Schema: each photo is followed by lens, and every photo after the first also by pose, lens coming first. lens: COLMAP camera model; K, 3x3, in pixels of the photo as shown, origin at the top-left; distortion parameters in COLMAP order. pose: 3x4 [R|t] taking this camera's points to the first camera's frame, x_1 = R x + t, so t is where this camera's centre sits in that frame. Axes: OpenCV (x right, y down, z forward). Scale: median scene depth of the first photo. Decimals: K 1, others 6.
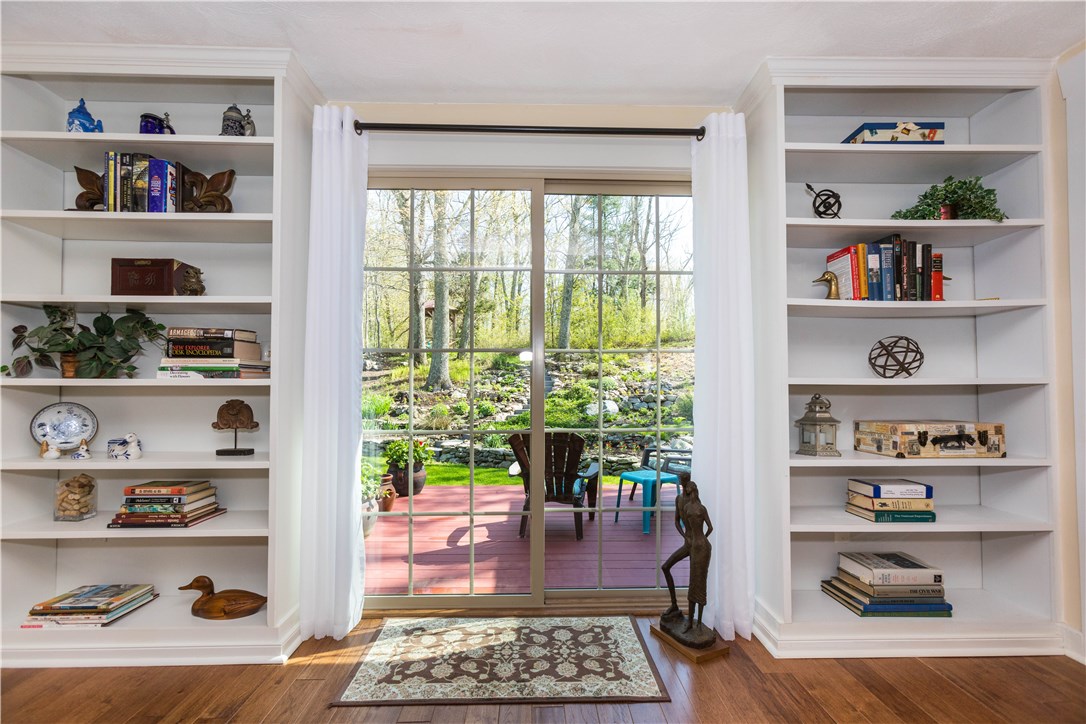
lens RADIAL K [[498.7, 0, 541.8], [0, 498.7, 370.4], [0, 0, 1]] dist [-0.003422, 0.002756]
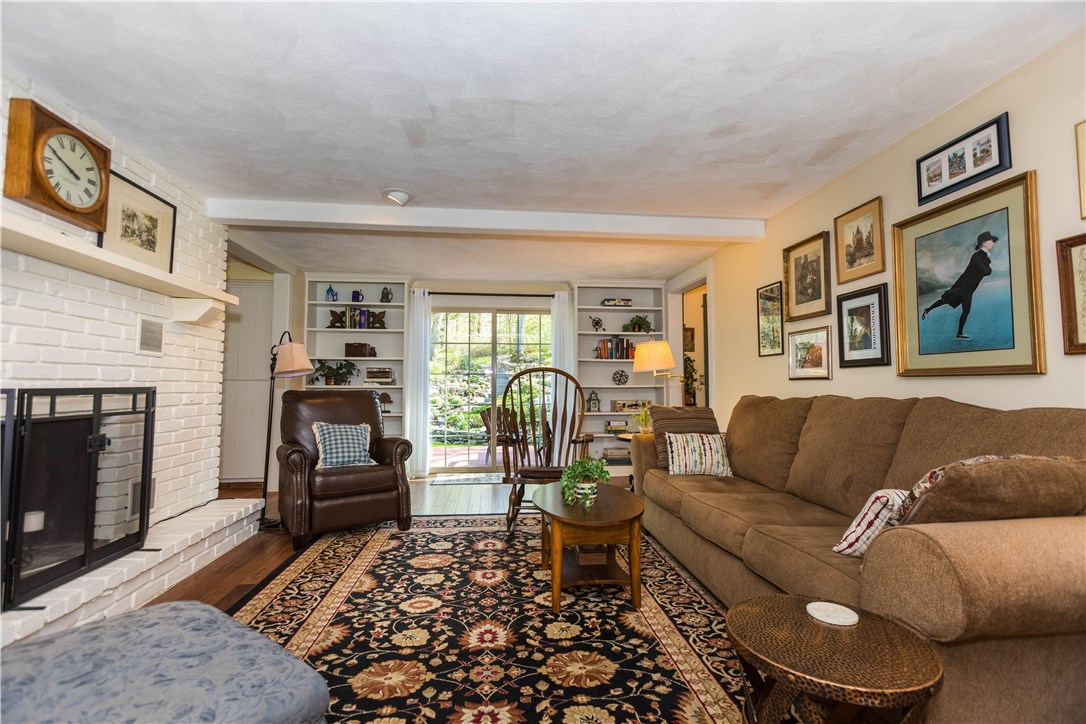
lens RADIAL K [[498.7, 0, 546.1], [0, 498.7, 356.0], [0, 0, 1]] dist [-0.003422, 0.002756]
pose [[0.996165, 0.004103, 0.087399, 0.036420], [-0.002350, 0.999794, -0.020156, -0.089561], [-0.087464, 0.019873, 0.995969, -1.796029]]
